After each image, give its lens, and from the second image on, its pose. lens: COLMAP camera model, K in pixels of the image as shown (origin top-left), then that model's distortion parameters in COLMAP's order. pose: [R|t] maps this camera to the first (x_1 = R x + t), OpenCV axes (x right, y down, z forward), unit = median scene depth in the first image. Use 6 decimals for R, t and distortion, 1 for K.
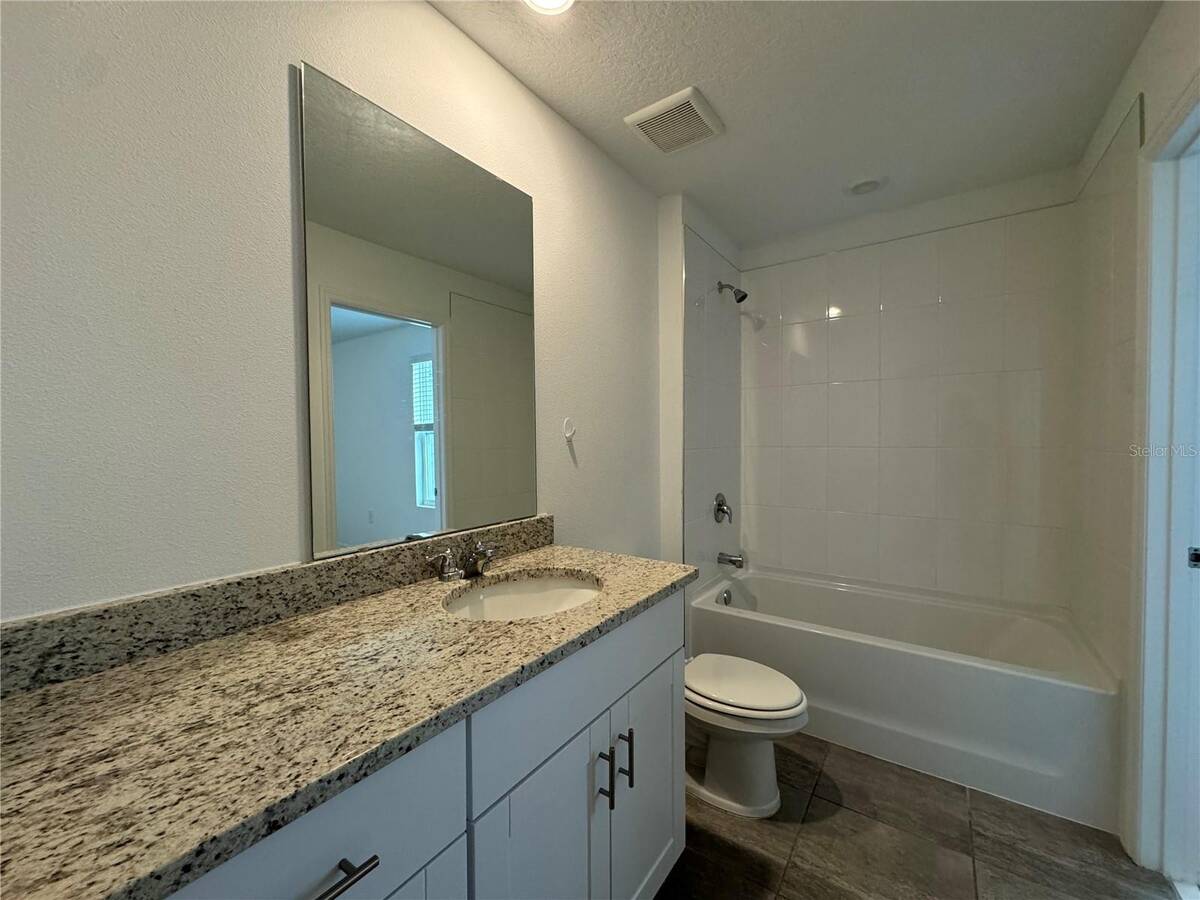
lens RADIAL K [[479.2, 0, 601.5], [0, 479.2, 453.8], [0, 0, 1]] dist [-0.000862, -0.000289]
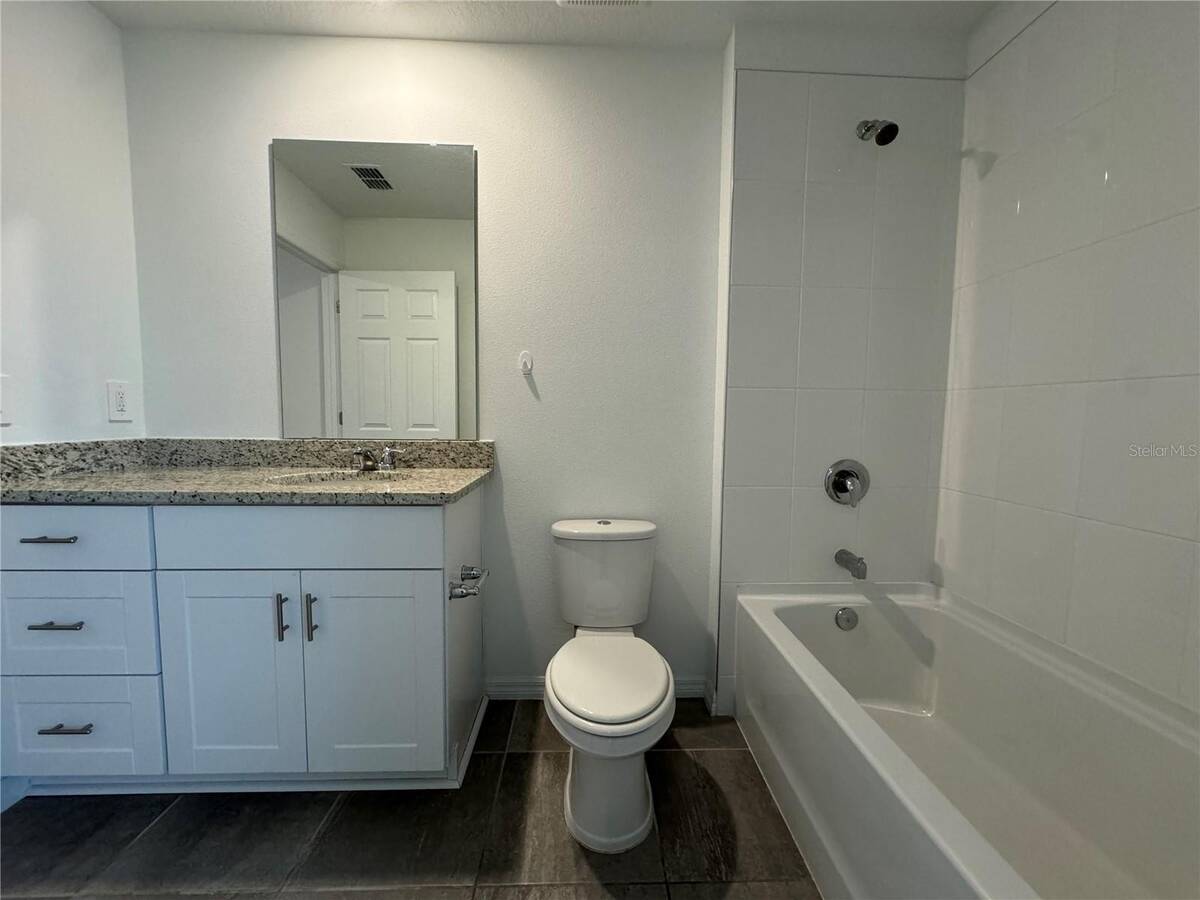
lens RADIAL K [[479.2, 0, 601.5], [0, 479.2, 453.8], [0, 0, 1]] dist [-0.000862, -0.000289]
pose [[0.599891, 0.078864, -0.796185, 1.421707], [-0.040916, 0.996852, 0.067912, 0.110994], [0.799035, -0.008163, 0.601229, 0.858901]]
